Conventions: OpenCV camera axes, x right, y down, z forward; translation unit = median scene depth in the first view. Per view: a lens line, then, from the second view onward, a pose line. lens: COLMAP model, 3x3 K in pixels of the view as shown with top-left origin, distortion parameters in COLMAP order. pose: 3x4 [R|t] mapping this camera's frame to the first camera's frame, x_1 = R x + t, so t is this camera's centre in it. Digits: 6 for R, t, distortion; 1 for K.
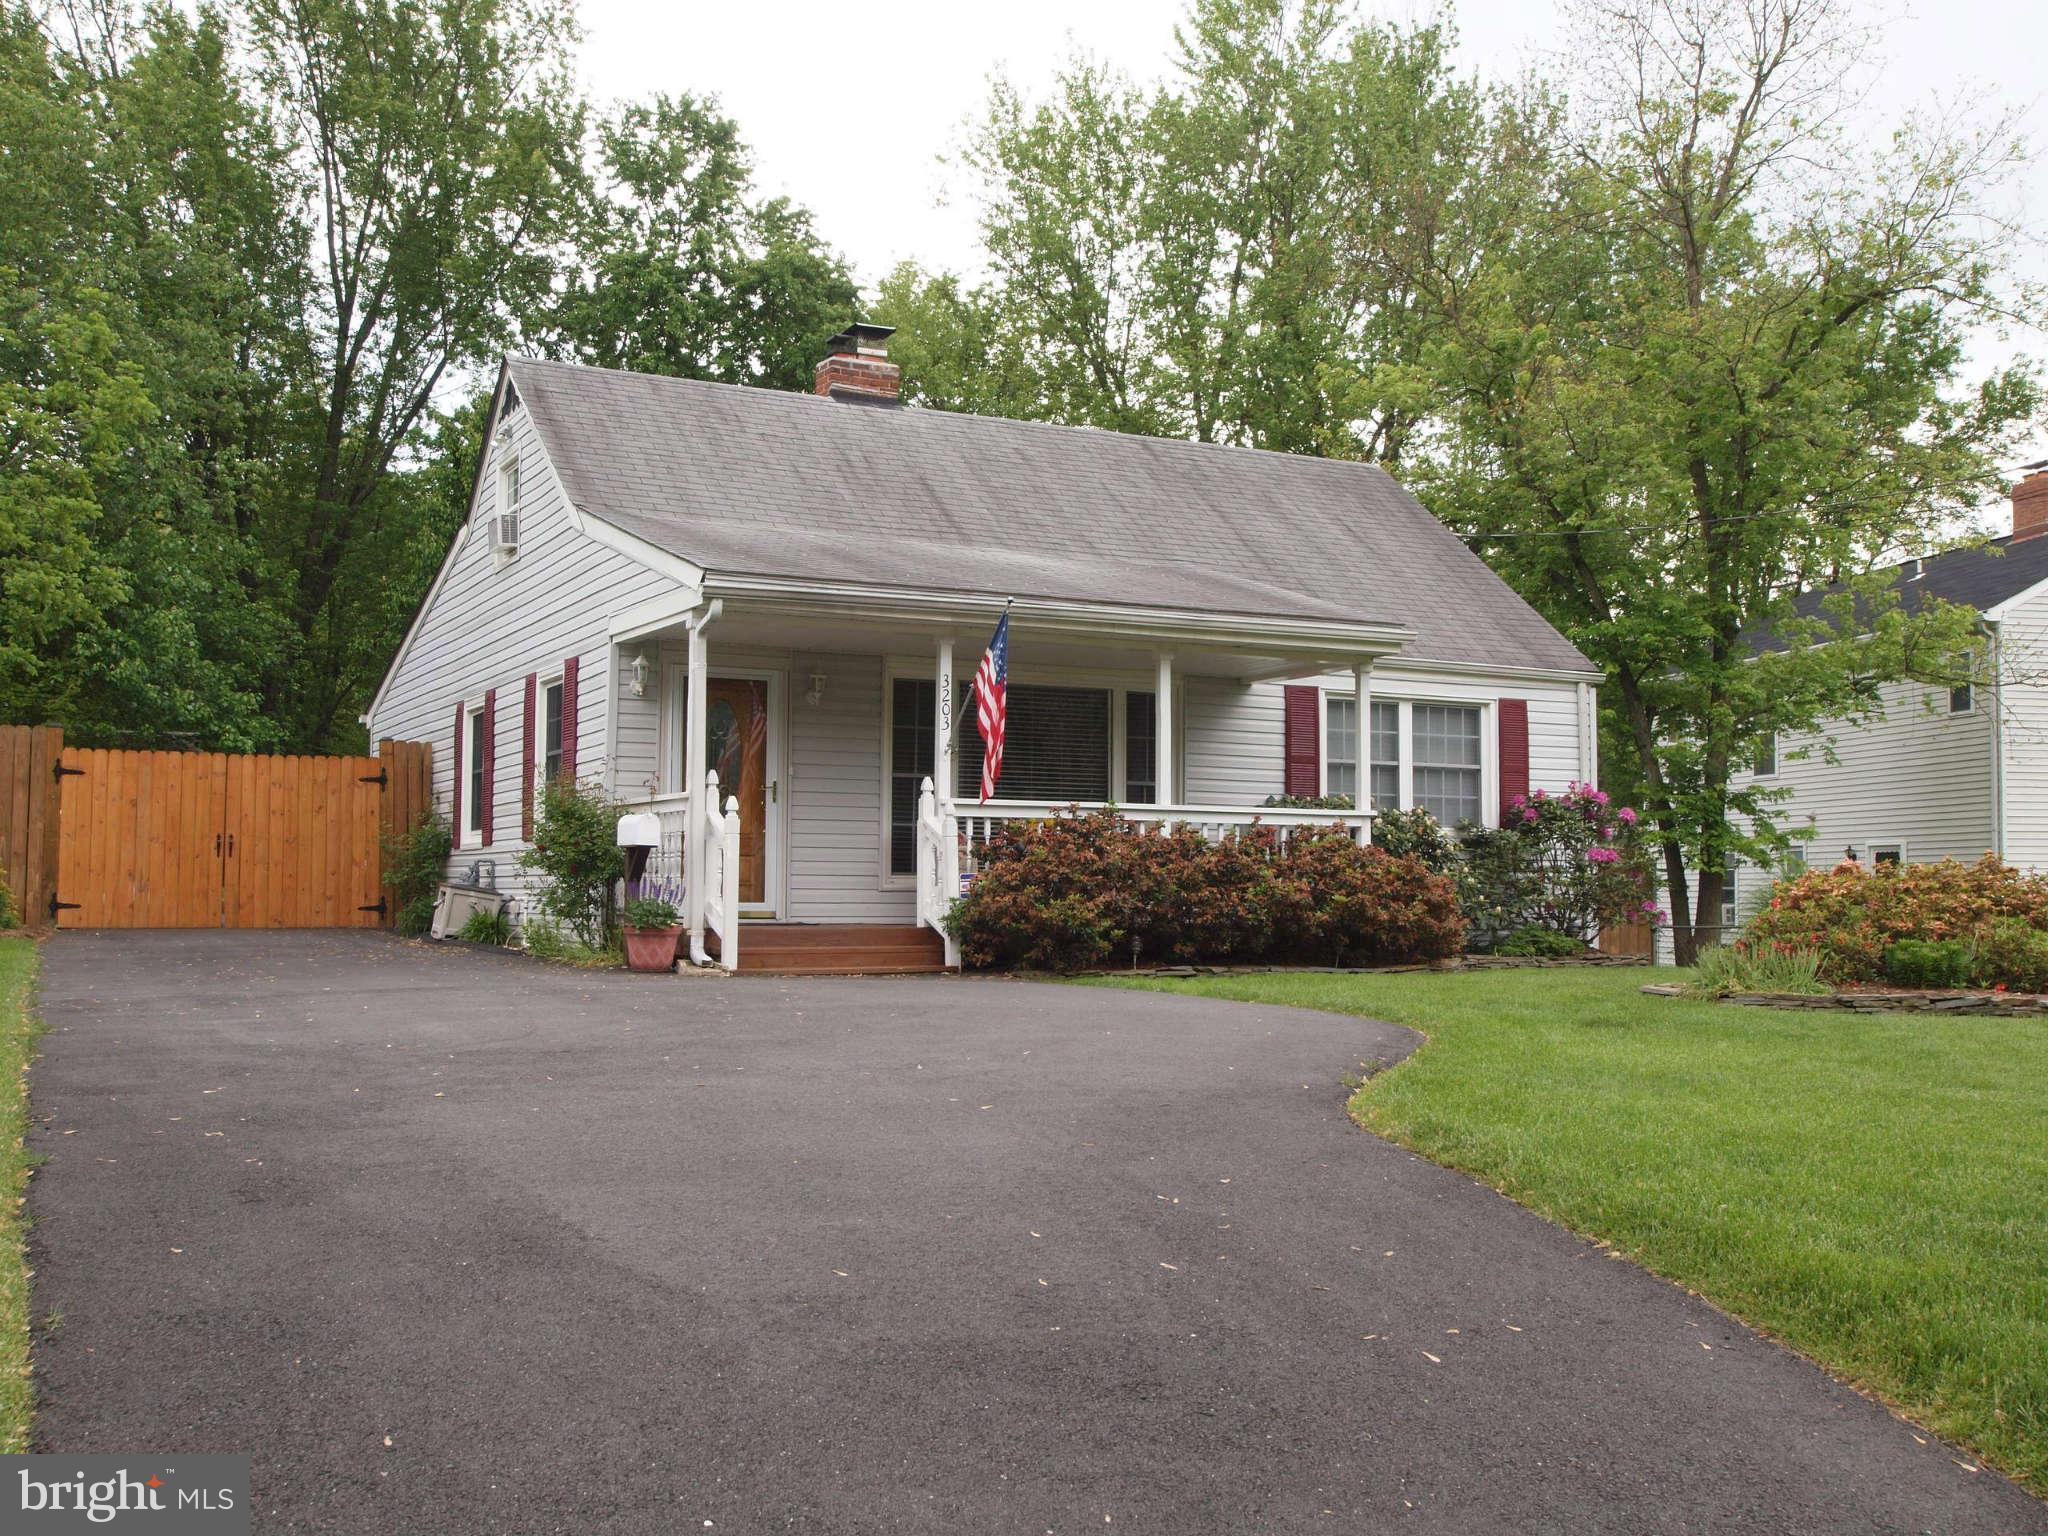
lens RADIAL K [[2053.6, 0, 1025.3], [0, 2053.6, 768.7], [0, 0, 1]] dist [-0.000807, 0.000000]
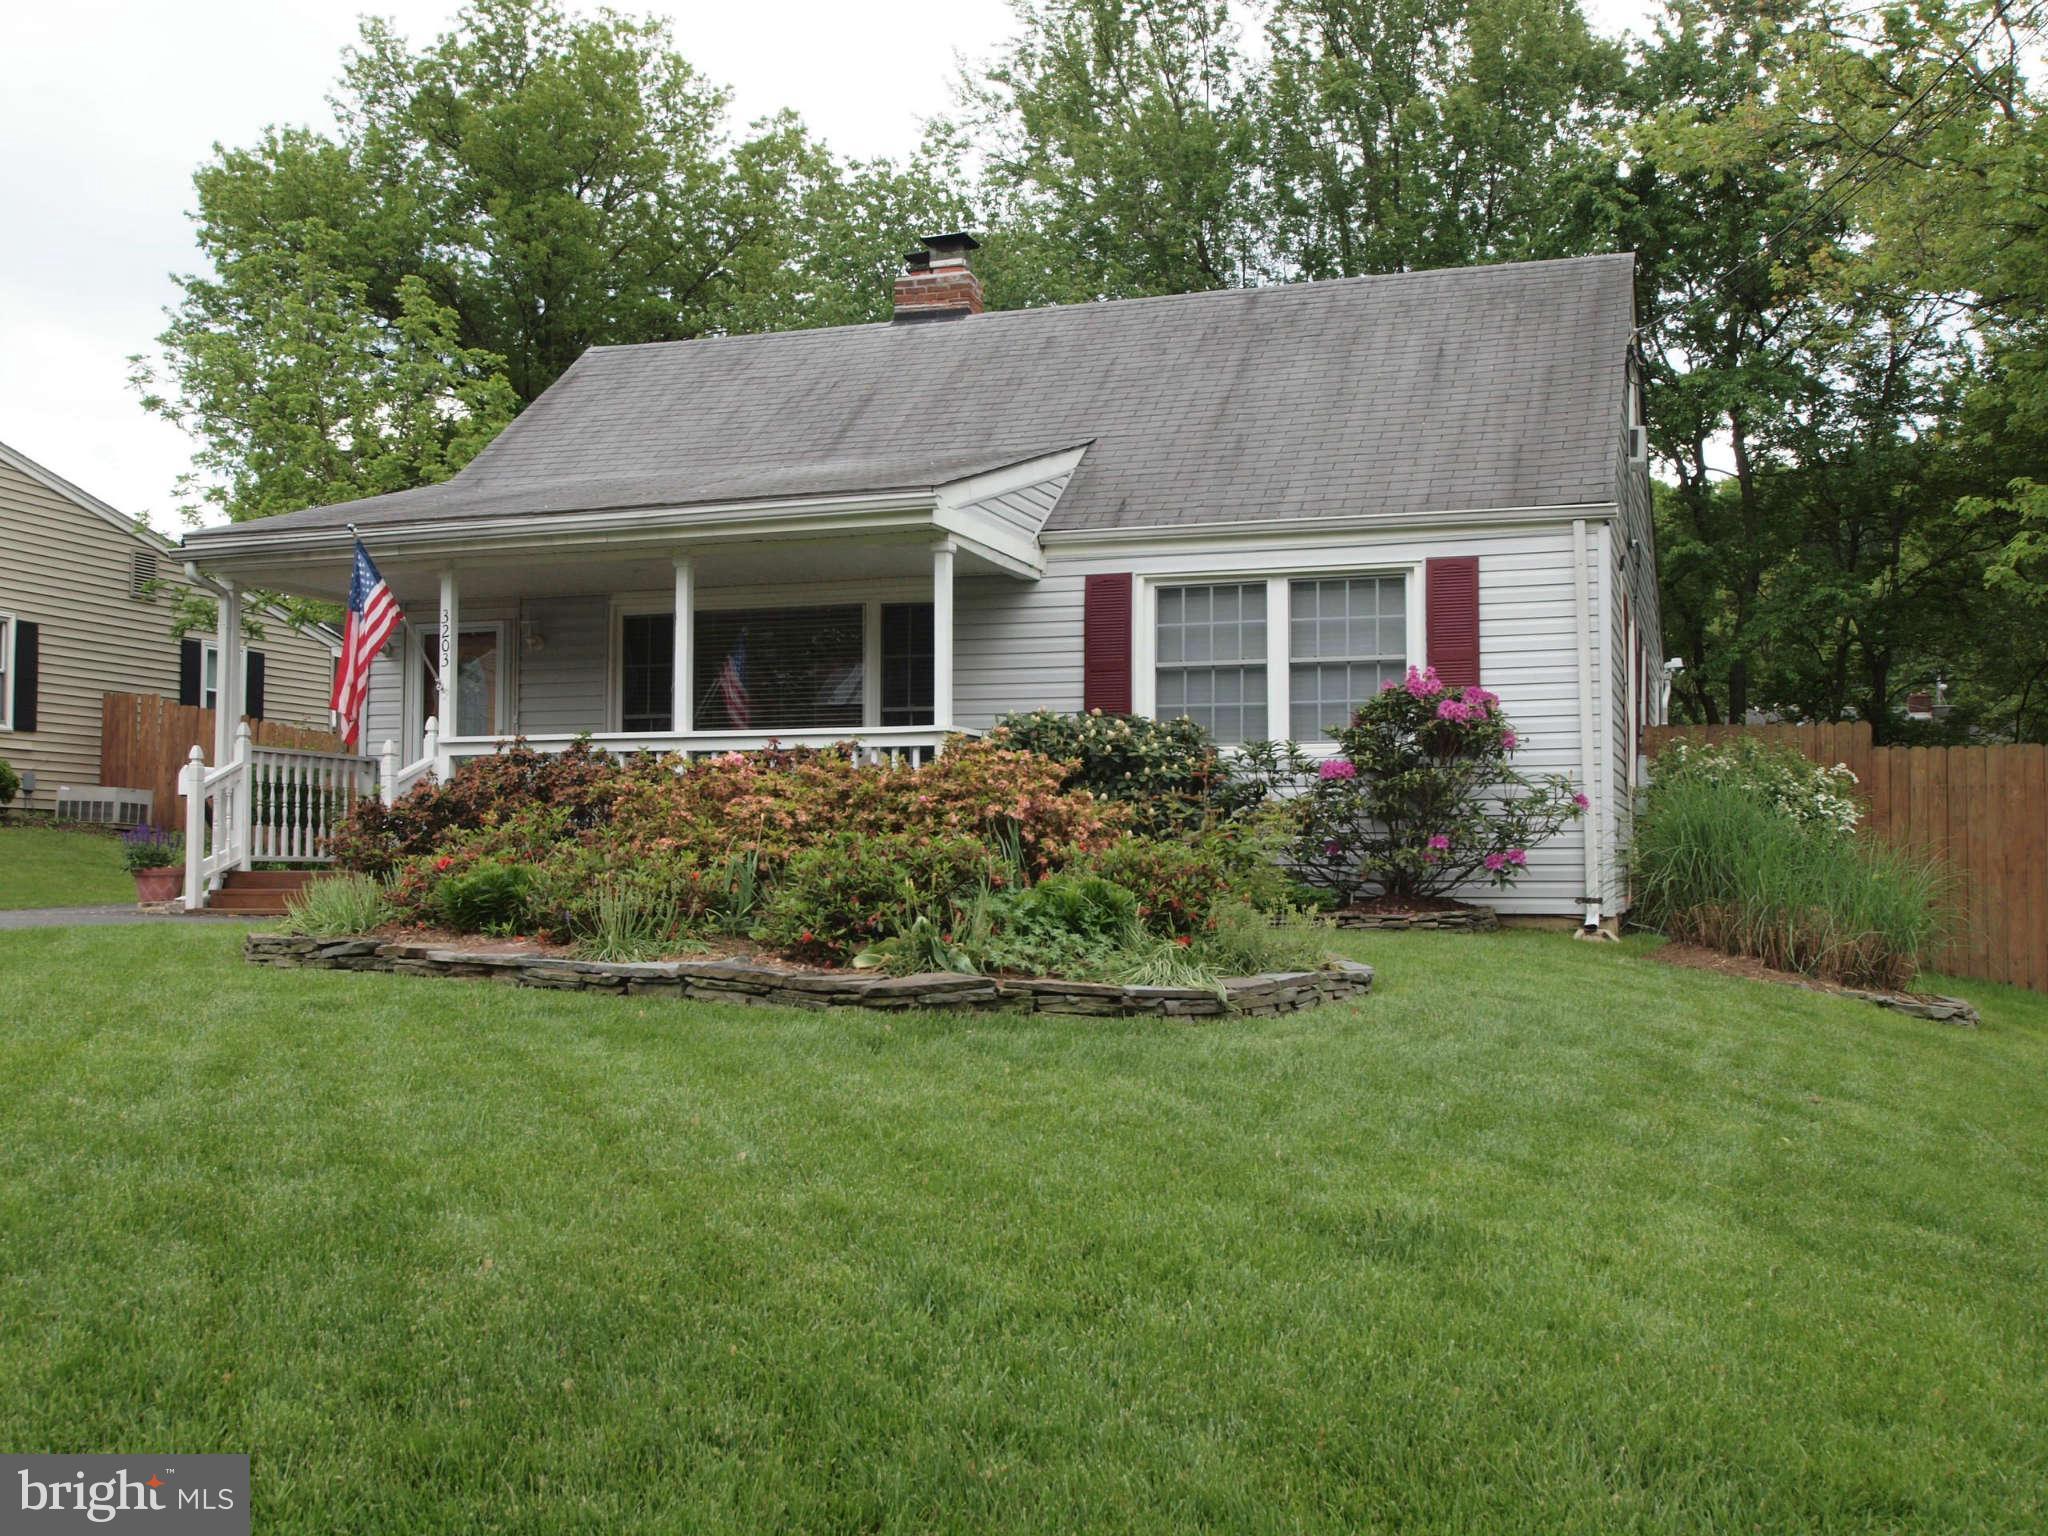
lens RADIAL K [[2053.6, 0, 1024.9], [0, 2053.6, 770.8], [0, 0, 1]] dist [-0.000807, 0.000000]
pose [[0.682719, -0.040902, -0.729536, 0.693747], [0.045807, 0.998864, -0.013135, 0.044970], [0.729244, -0.024451, 0.683817, 0.434505]]
